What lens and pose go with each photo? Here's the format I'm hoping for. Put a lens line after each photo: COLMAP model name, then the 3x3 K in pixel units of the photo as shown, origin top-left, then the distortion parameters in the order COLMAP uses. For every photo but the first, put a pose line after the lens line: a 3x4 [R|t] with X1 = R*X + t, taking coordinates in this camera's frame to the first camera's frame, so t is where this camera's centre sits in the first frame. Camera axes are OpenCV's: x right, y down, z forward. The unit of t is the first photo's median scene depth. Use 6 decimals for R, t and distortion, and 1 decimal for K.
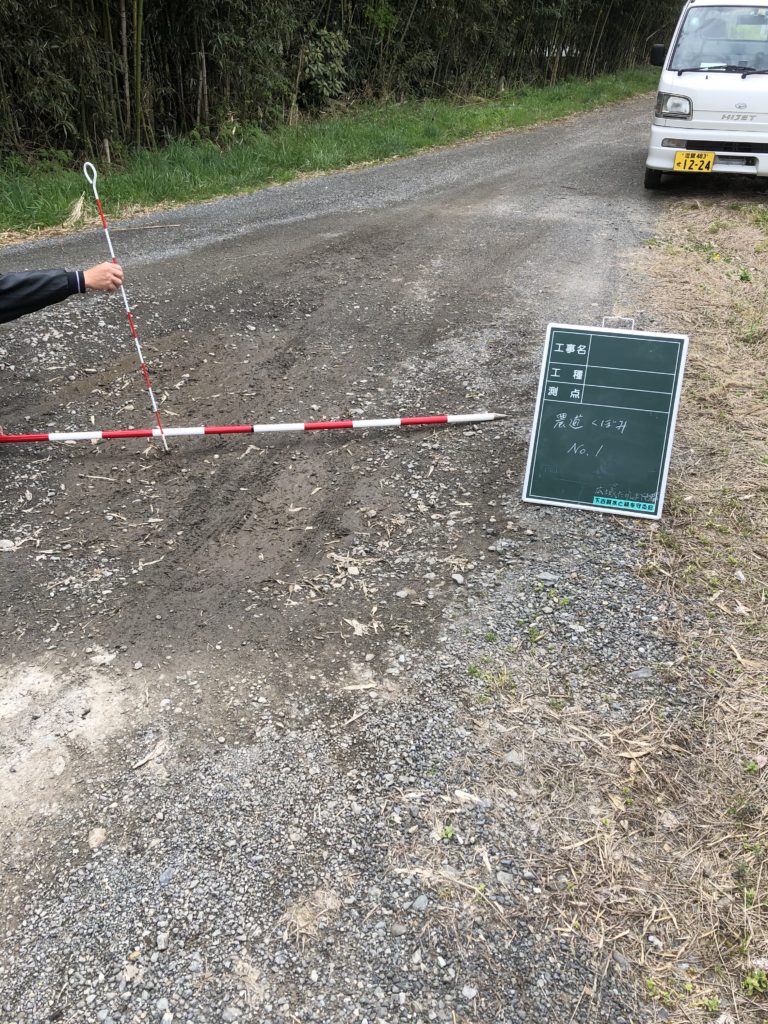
lens RADIAL K [[832.1, 0, 384.0], [0, 832.1, 512.0], [0, 0, 1]] dist [0.021394, -0.008321]
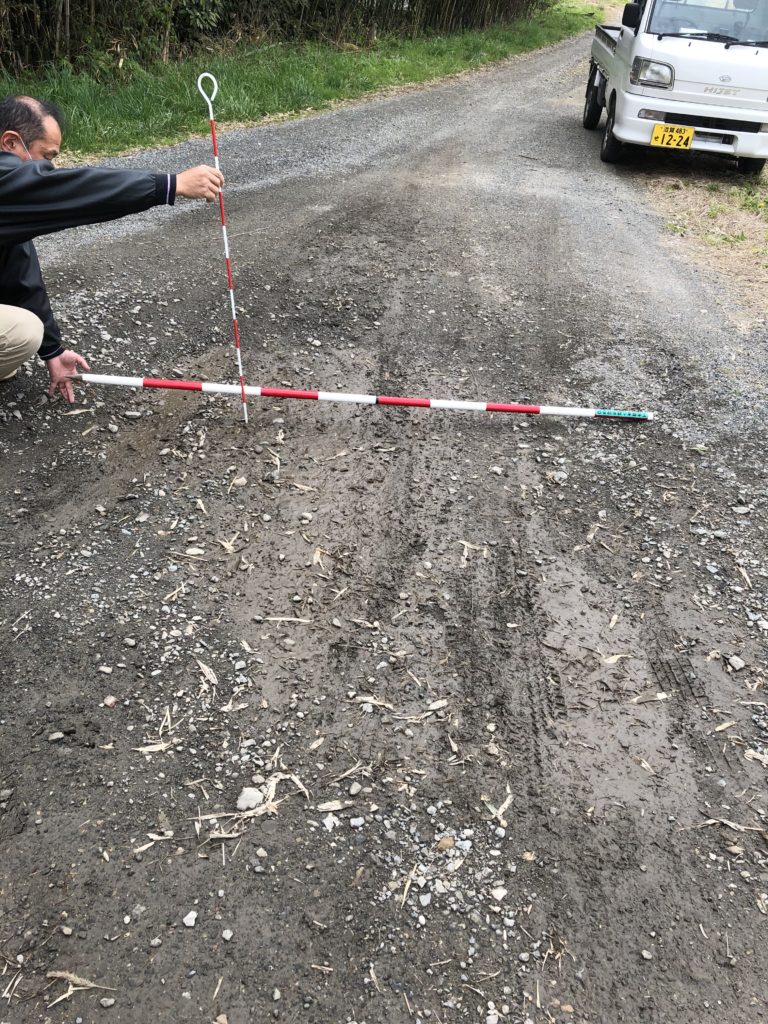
lens RADIAL K [[832.1, 0, 384.0], [0, 832.1, 512.0], [0, 0, 1]] dist [0.021394, -0.008321]
pose [[0.972732, -0.048943, 0.226709, -0.172106], [0.037677, 0.997843, 0.053763, -0.065511], [-0.228851, -0.043755, 0.972478, 0.153080]]
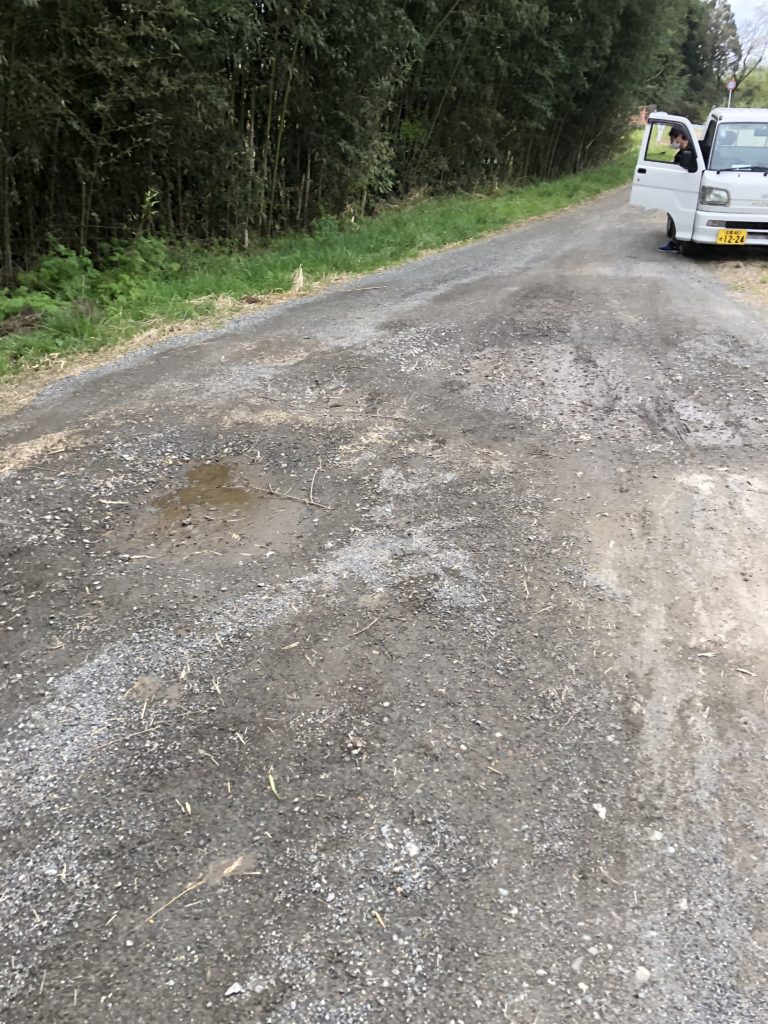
lens RADIAL K [[805.5, 0, 384.0], [0, 805.5, 512.0], [0, 0, 1]] dist [0.006842, -0.001177]
pose [[0.991584, -0.057128, 0.116182, -0.376381], [0.067315, 0.994041, -0.085734, 0.108146], [-0.110592, 0.092833, 0.989521, -0.204106]]
